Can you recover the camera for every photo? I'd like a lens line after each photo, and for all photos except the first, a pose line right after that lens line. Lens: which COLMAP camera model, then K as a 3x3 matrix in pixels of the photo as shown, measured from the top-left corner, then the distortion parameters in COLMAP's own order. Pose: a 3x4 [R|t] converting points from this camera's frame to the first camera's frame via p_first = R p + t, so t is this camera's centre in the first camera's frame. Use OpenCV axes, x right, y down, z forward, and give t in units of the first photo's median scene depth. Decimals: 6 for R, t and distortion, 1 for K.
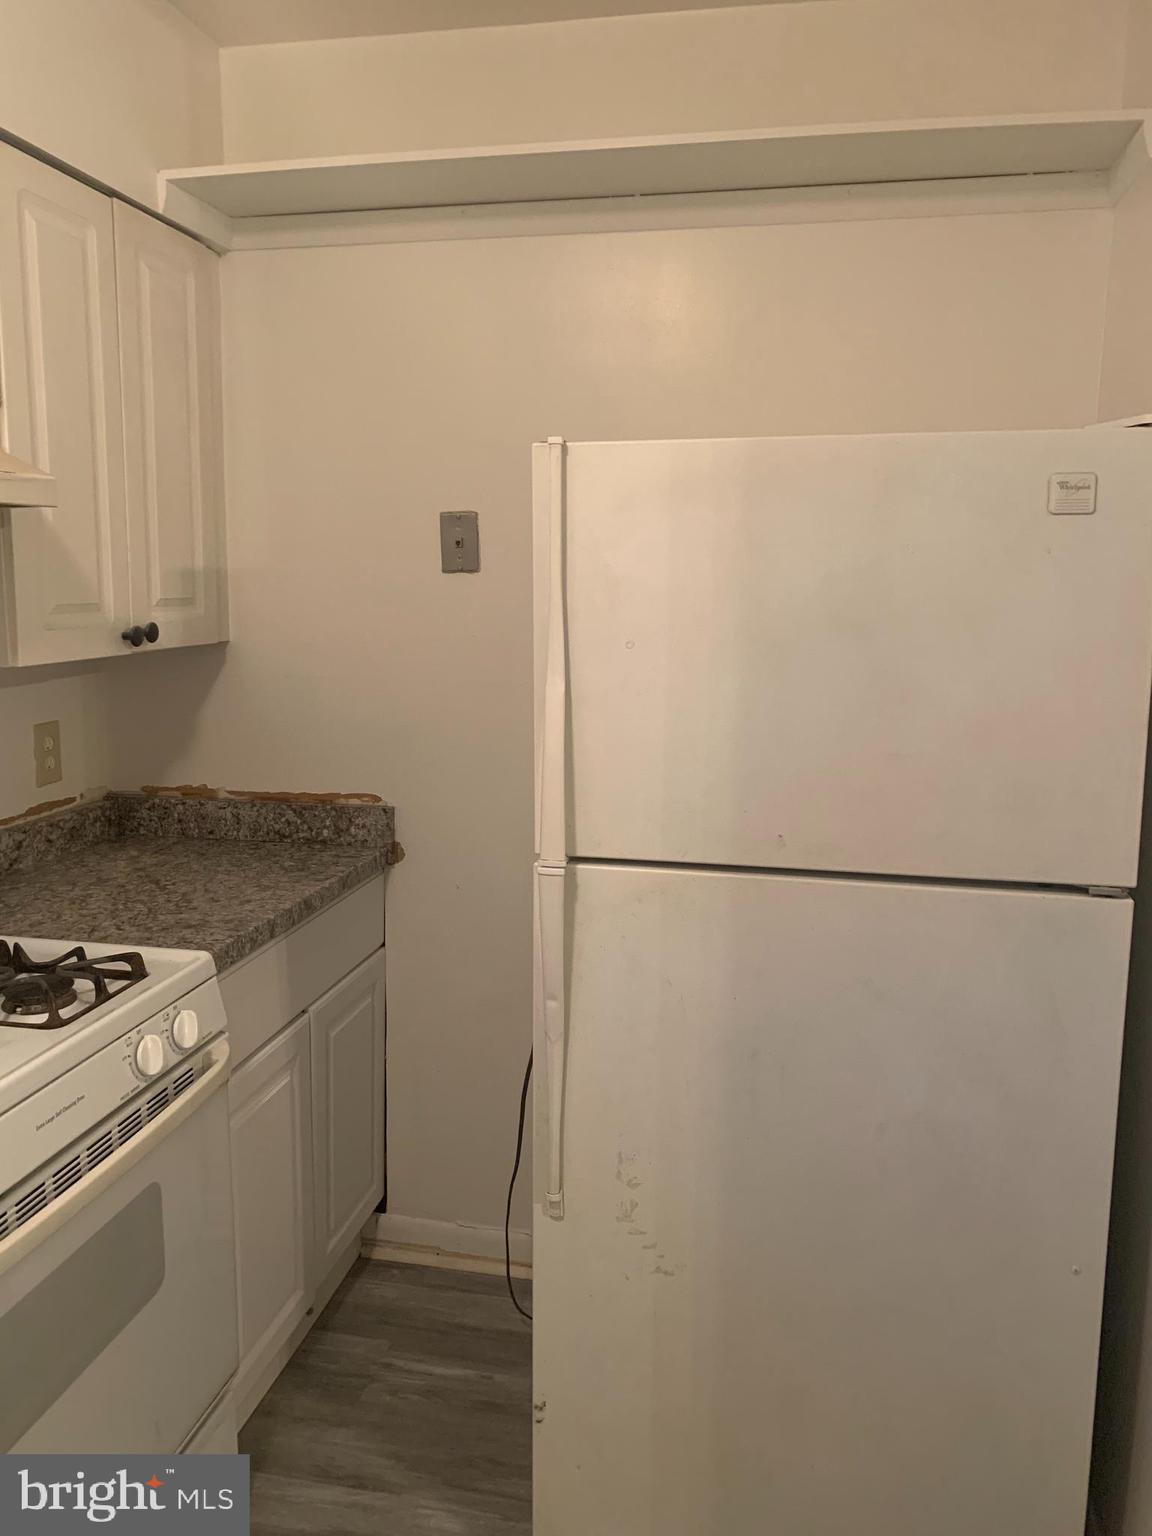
lens RADIAL K [[1174.5, 0, 576.0], [0, 1174.5, 768.0], [0, 0, 1]] dist [0.015700, -0.008361]
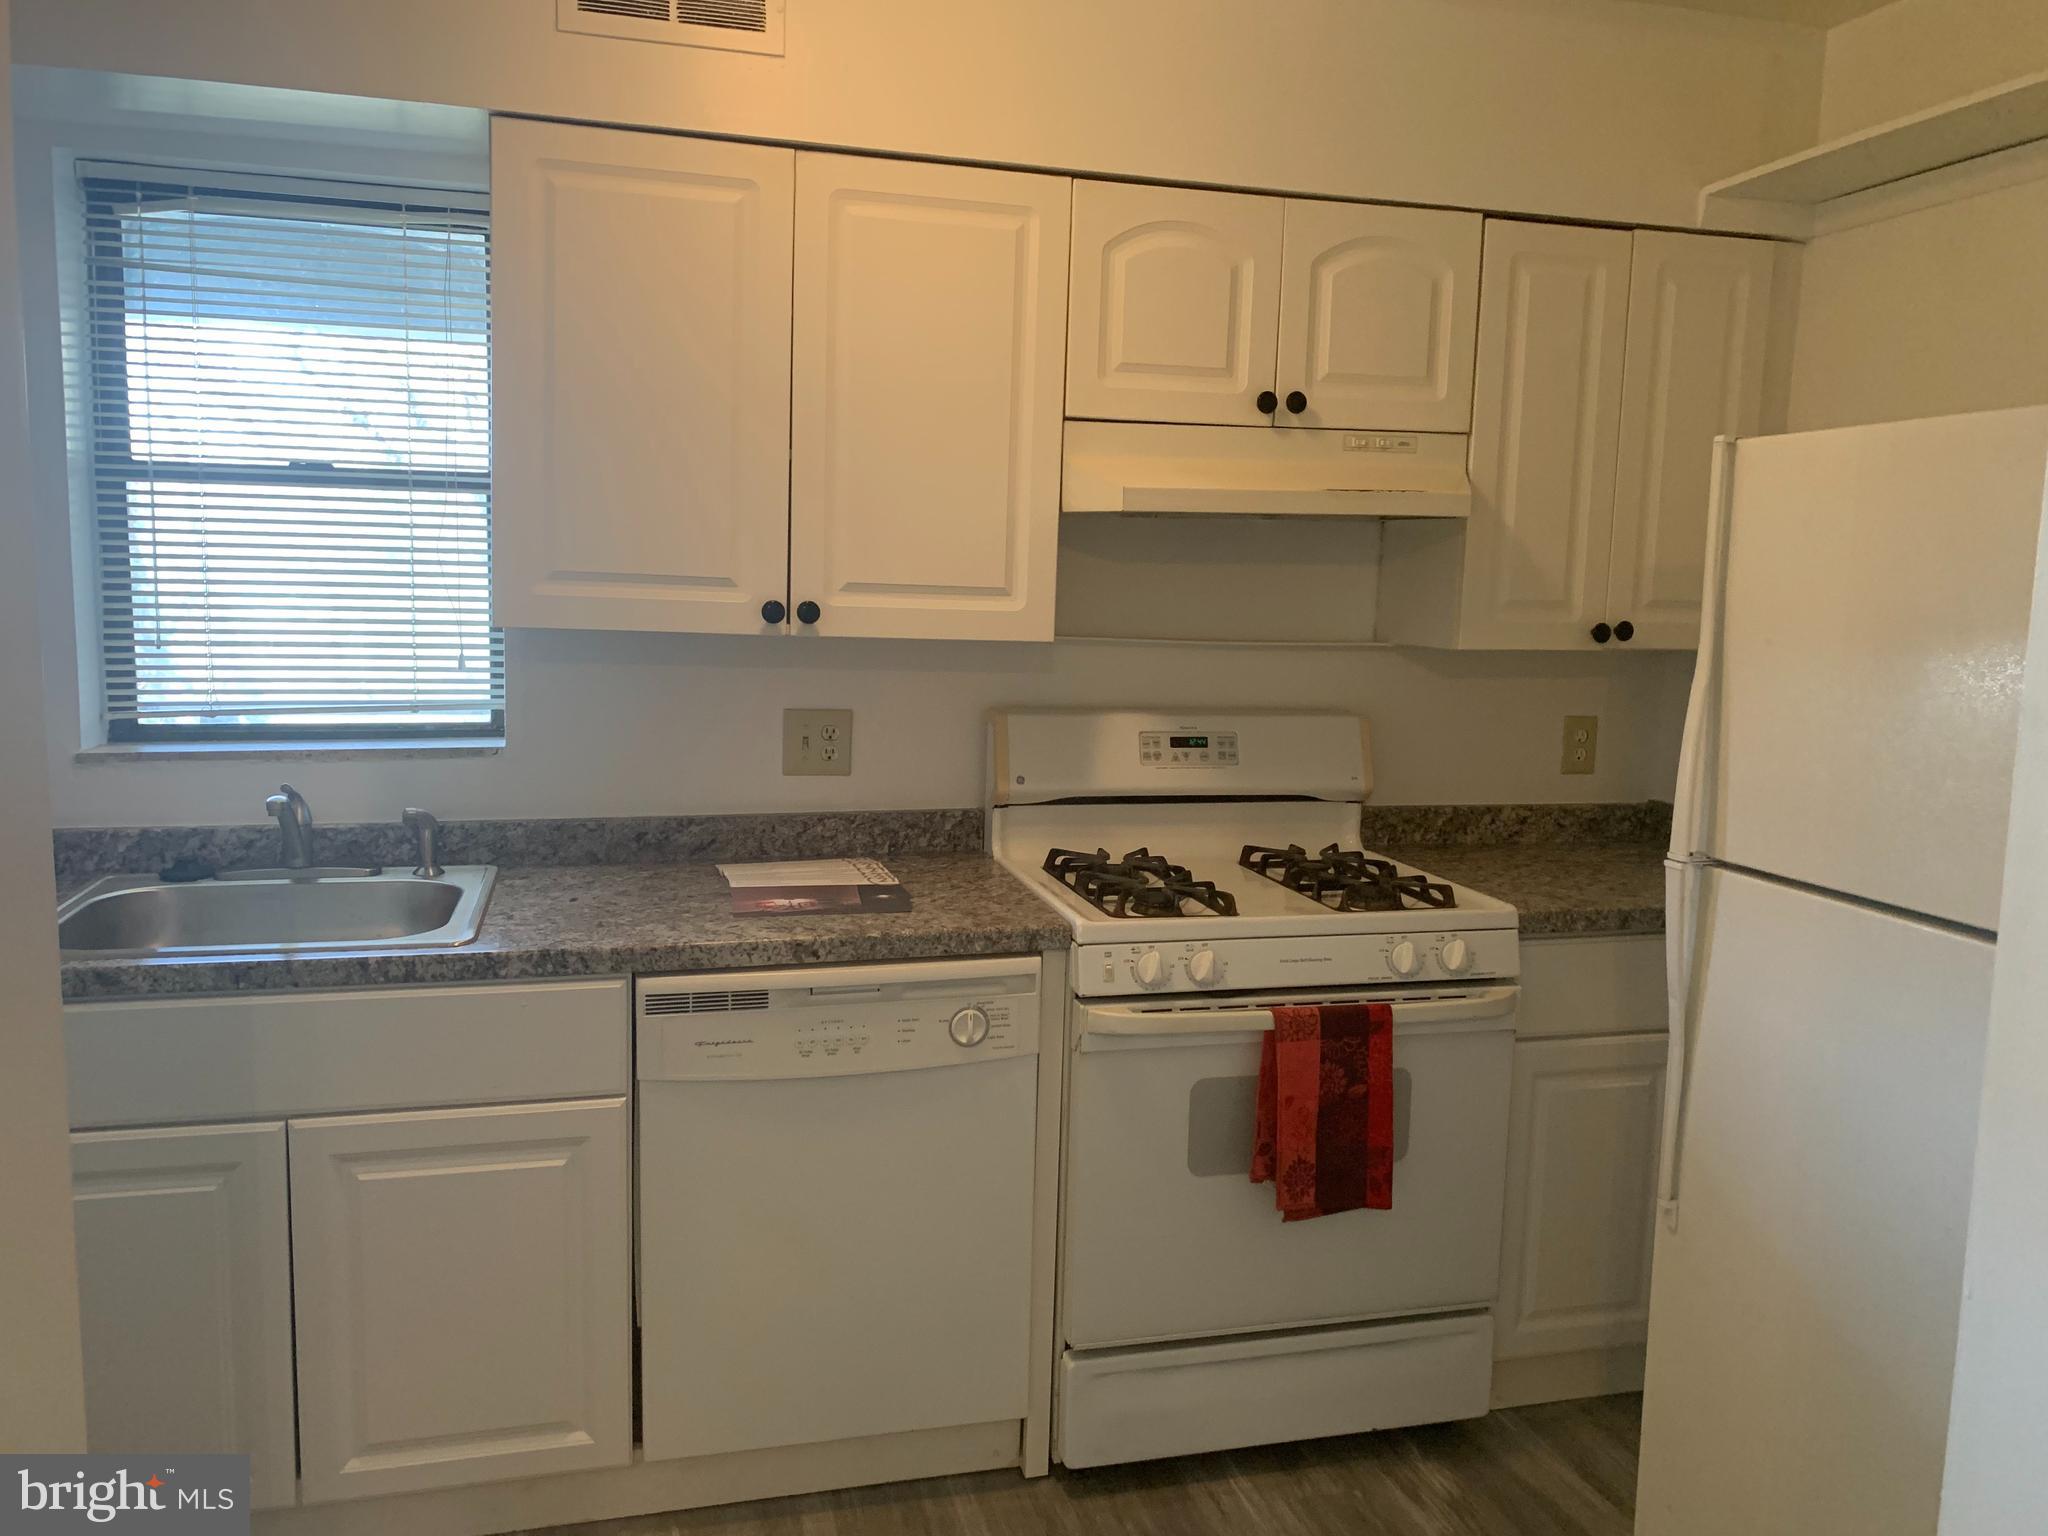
lens RADIAL K [[1565.9, 0, 1024.0], [0, 1565.9, 768.0], [0, 0, 1]] dist [0.015700, -0.008361]
pose [[0.447192, 0.116399, -0.886832, 0.675753], [-0.166152, 0.985050, 0.045507, 0.031355], [0.878870, 0.126999, 0.459846, -0.094723]]
